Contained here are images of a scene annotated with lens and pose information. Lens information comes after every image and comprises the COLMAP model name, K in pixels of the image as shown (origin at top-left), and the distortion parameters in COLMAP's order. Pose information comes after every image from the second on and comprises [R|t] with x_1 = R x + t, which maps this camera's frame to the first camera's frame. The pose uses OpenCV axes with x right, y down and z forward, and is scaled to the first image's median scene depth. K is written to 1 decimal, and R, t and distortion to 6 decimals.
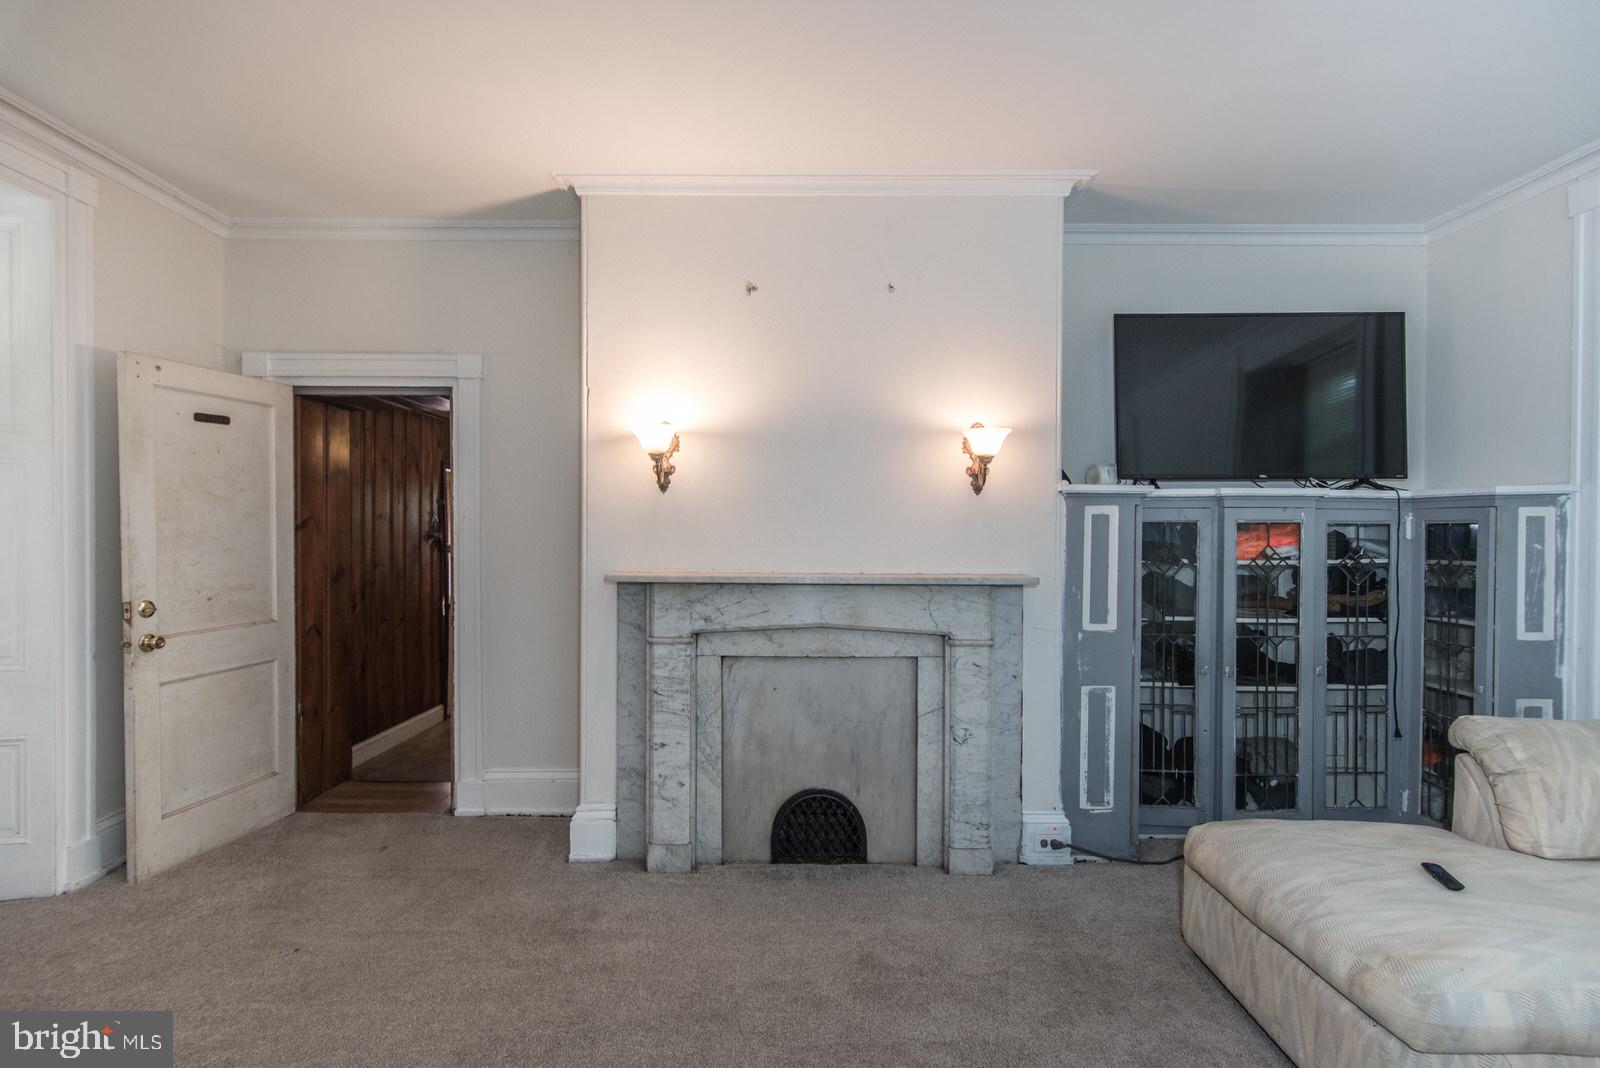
lens RADIAL K [[789.6, 0, 803.7], [0, 789.6, 549.1], [0, 0, 1]] dist [0.004433, -0.000306]
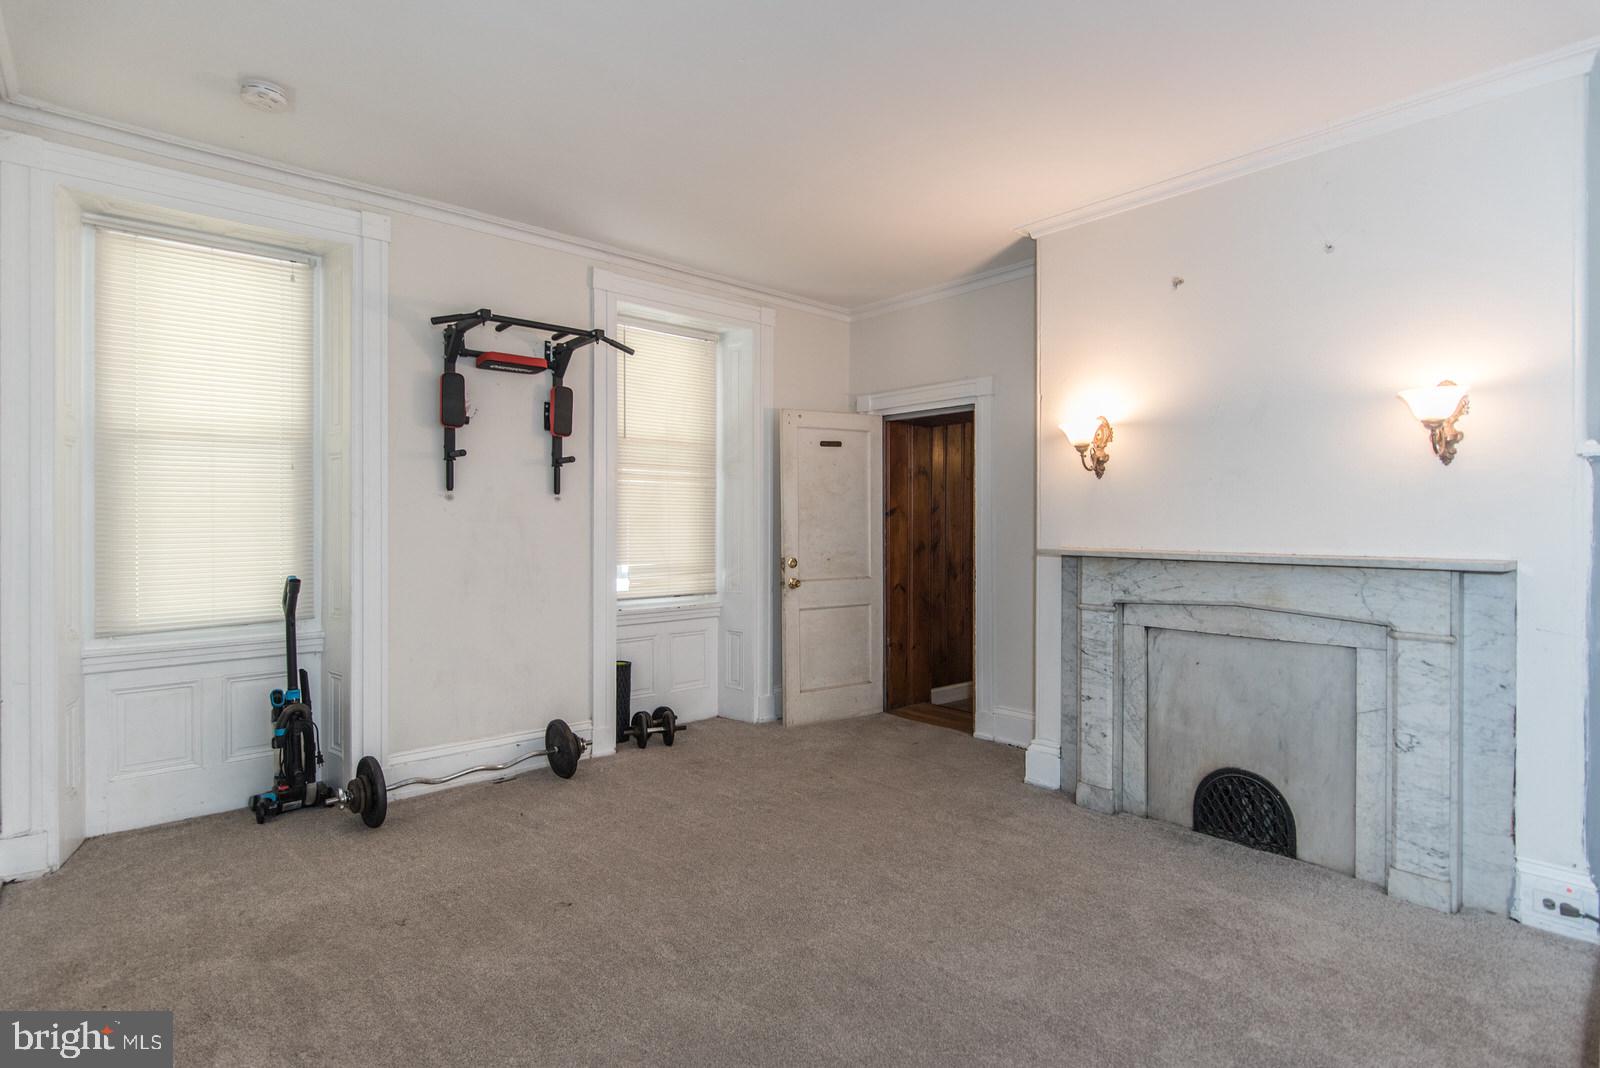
lens RADIAL K [[789.6, 0, 803.7], [0, 789.6, 549.1], [0, 0, 1]] dist [0.004433, -0.000306]
pose [[0.667591, 0.022747, -0.744180, 0.392872], [-0.016908, 0.999739, 0.015391, 0.020016], [0.744336, 0.002308, 0.667801, -0.080230]]
